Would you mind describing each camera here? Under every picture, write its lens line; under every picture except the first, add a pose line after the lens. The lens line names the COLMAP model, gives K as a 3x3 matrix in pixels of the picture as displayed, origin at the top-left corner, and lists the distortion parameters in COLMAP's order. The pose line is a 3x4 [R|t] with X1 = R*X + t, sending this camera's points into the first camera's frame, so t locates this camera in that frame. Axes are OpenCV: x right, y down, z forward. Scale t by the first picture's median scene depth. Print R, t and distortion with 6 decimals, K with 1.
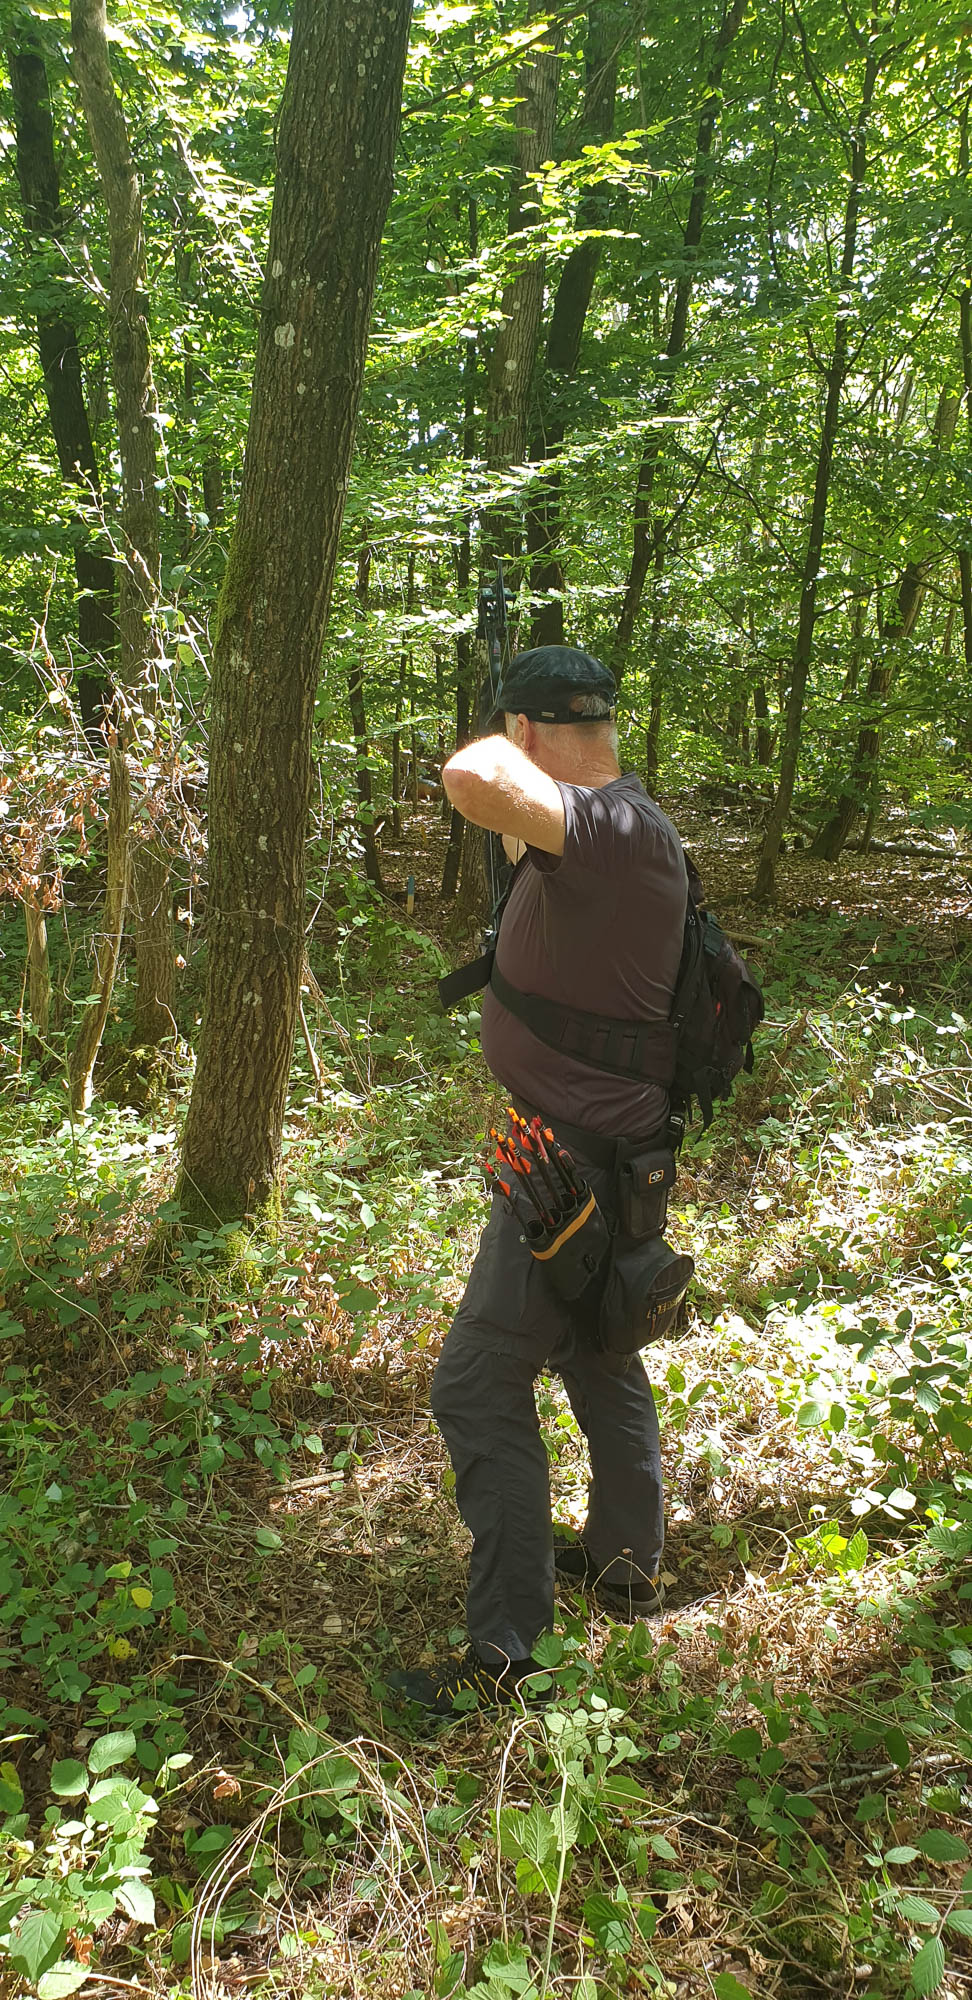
lens RADIAL K [[1449.0, 0, 444.5], [0, 1449.0, 992.9], [0, 0, 1]] dist [-0.026724, 0.037387]
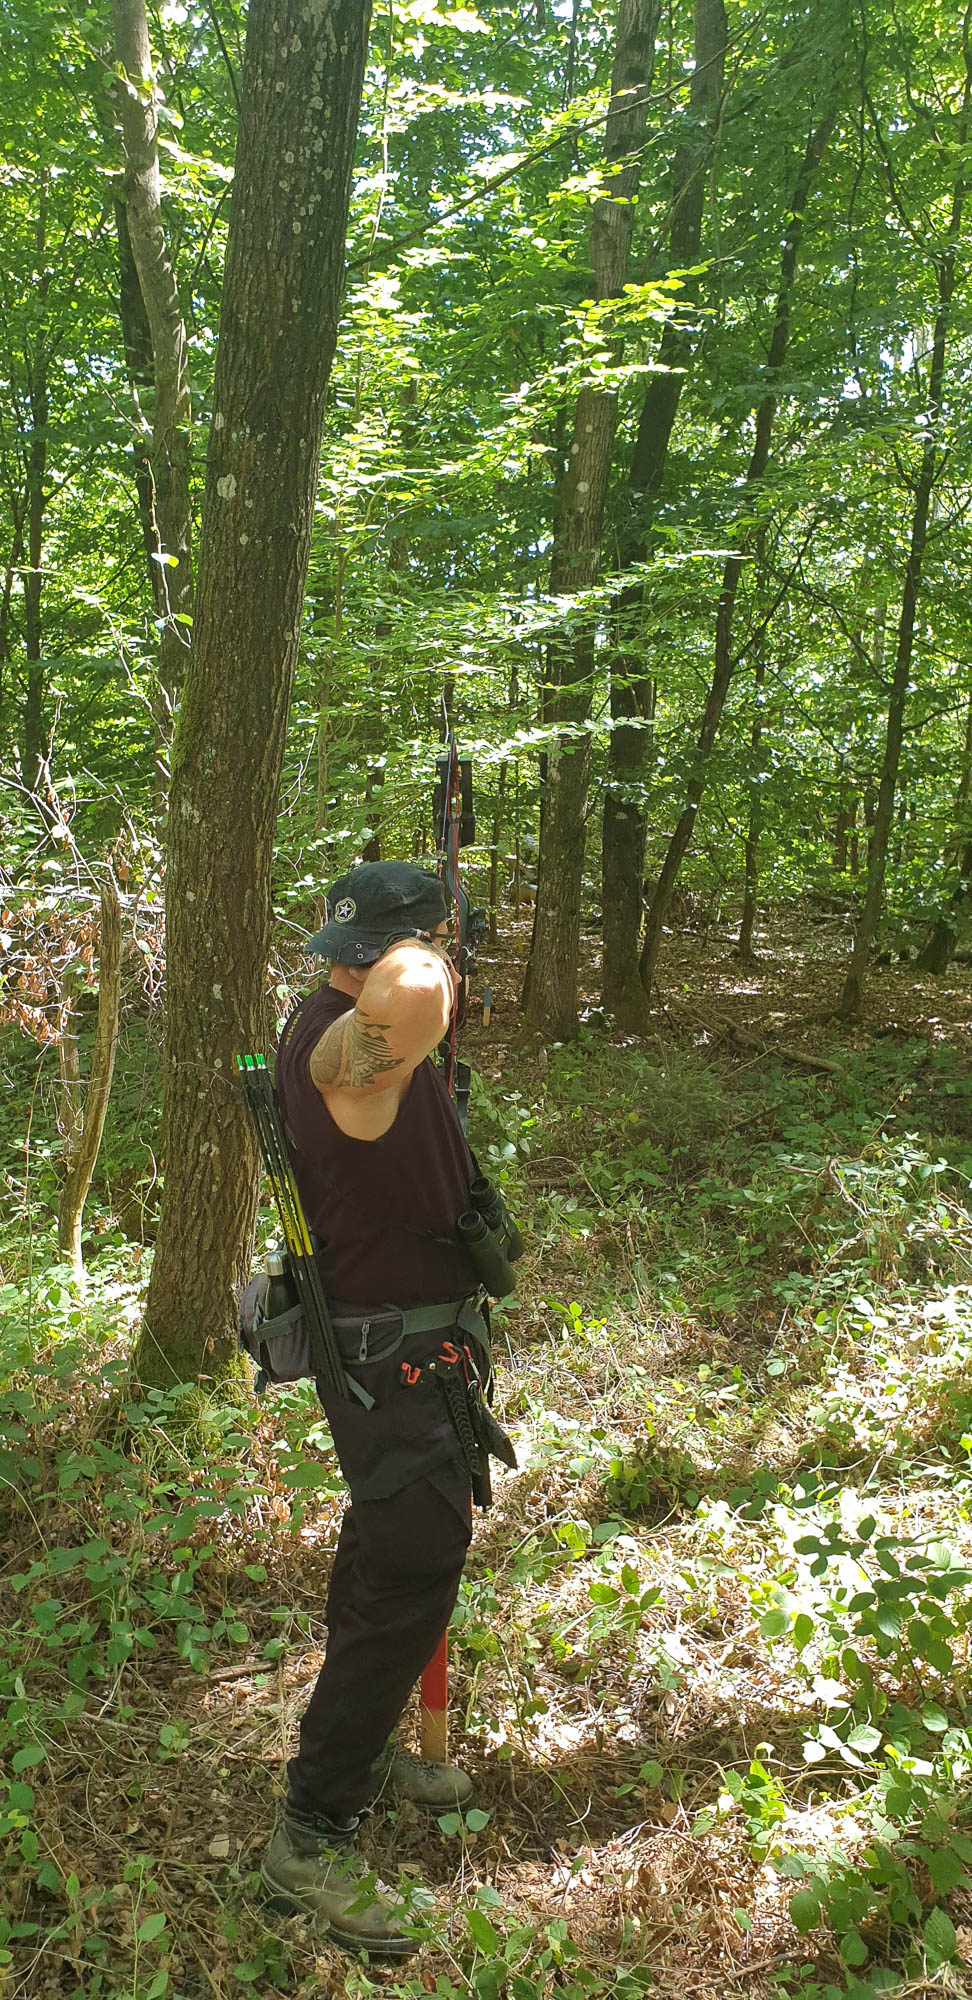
lens RADIAL K [[1445.4, 0, 482.1], [0, 1445.4, 997.1], [0, 0, 1]] dist [0.000362, -0.006524]
pose [[0.997434, 0.014208, -0.070170, 0.111352], [-0.018859, 0.997637, -0.066066, -0.035702], [0.069066, 0.067220, 0.995345, 0.040142]]
